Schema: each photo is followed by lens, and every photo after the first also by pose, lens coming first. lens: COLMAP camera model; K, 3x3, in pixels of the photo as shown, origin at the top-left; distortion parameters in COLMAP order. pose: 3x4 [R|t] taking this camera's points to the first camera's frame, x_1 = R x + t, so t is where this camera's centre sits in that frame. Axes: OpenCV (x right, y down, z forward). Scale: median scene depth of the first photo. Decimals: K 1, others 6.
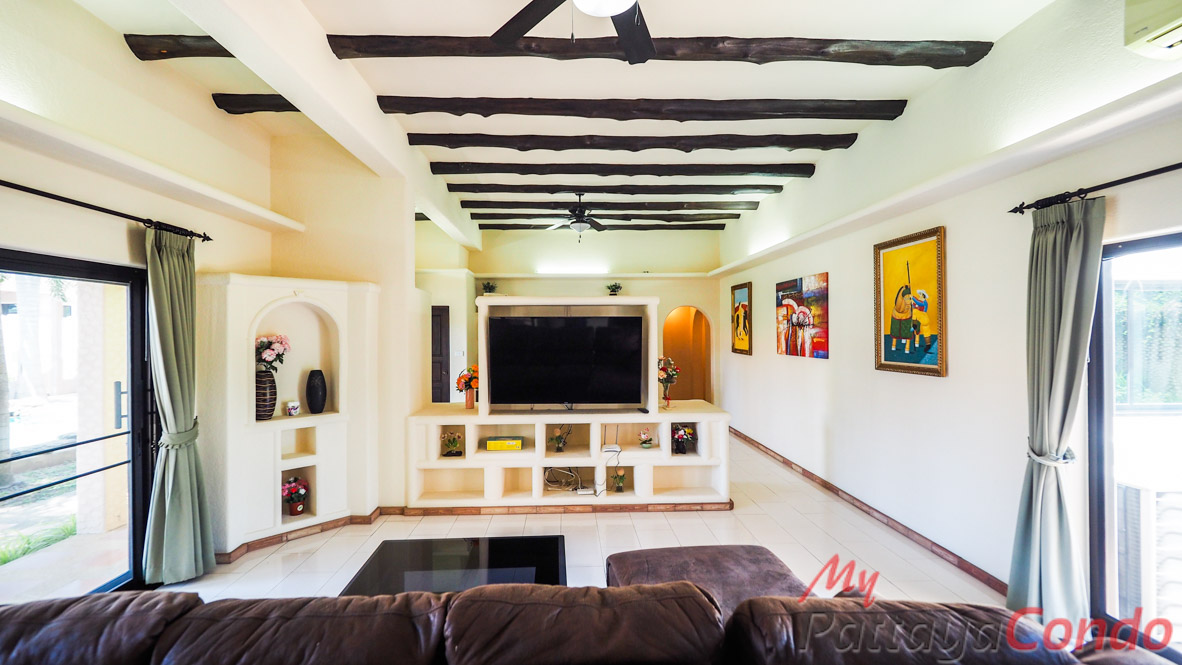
lens RADIAL K [[499.9, 0, 573.8], [0, 499.9, 329.5], [0, 0, 1]] dist [0.010422, -0.000440]
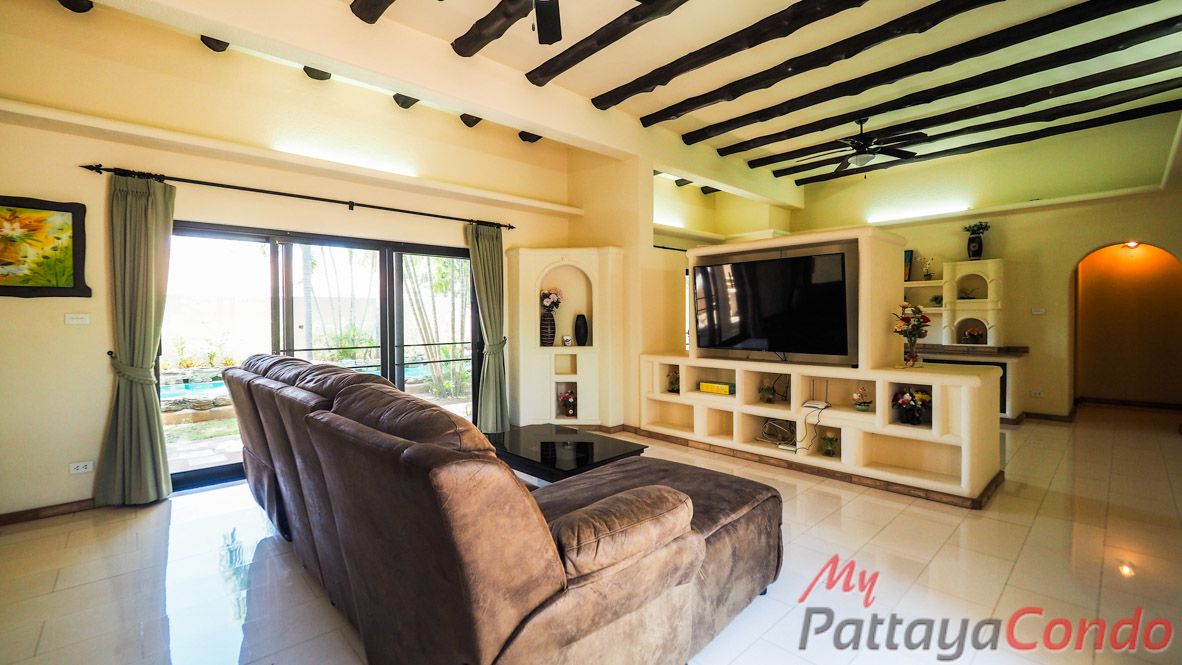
lens RADIAL K [[495.5, 0, 572.8], [0, 495.5, 328.3], [0, 0, 1]] dist [-0.000823, -0.000288]
pose [[0.646650, 0.019402, -0.762540, 0.476427], [0.005103, 0.999544, 0.029760, 0.074326], [0.762770, -0.023136, 0.646256, 0.103225]]
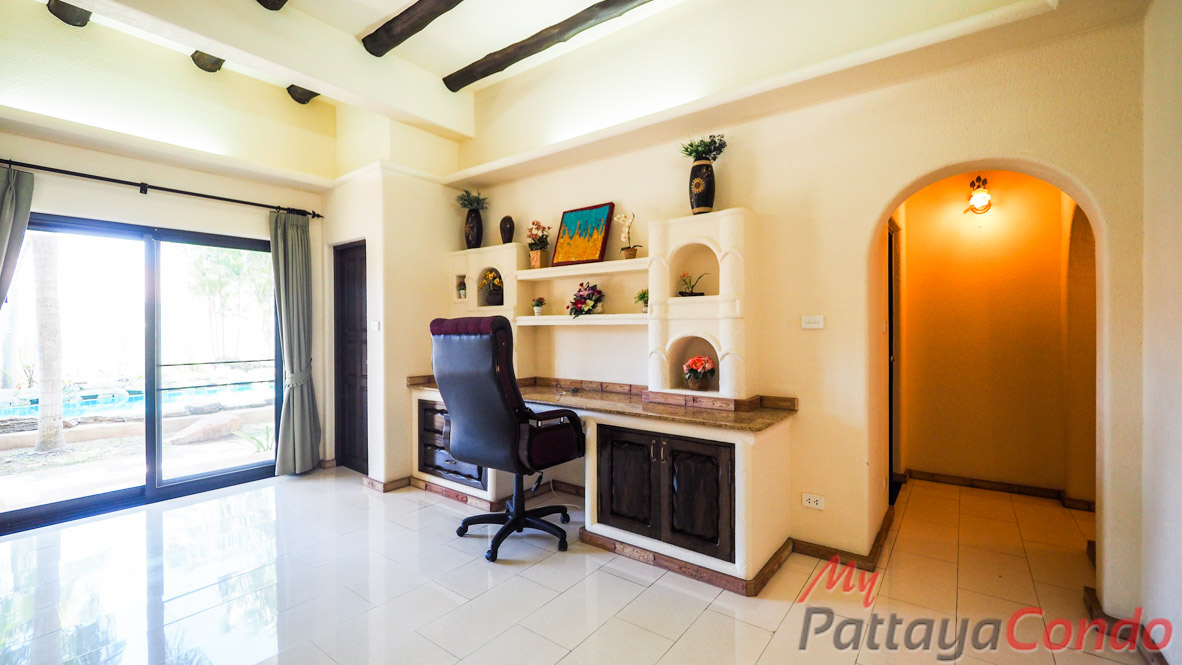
lens RADIAL K [[495.5, 0, 572.8], [0, 495.5, 328.3], [0, 0, 1]] dist [-0.000823, -0.000288]
pose [[0.767994, 0.007250, -0.640416, 0.469123], [-0.000483, 0.999942, 0.010741, 0.074508], [0.640457, -0.007940, 0.767953, 0.312659]]
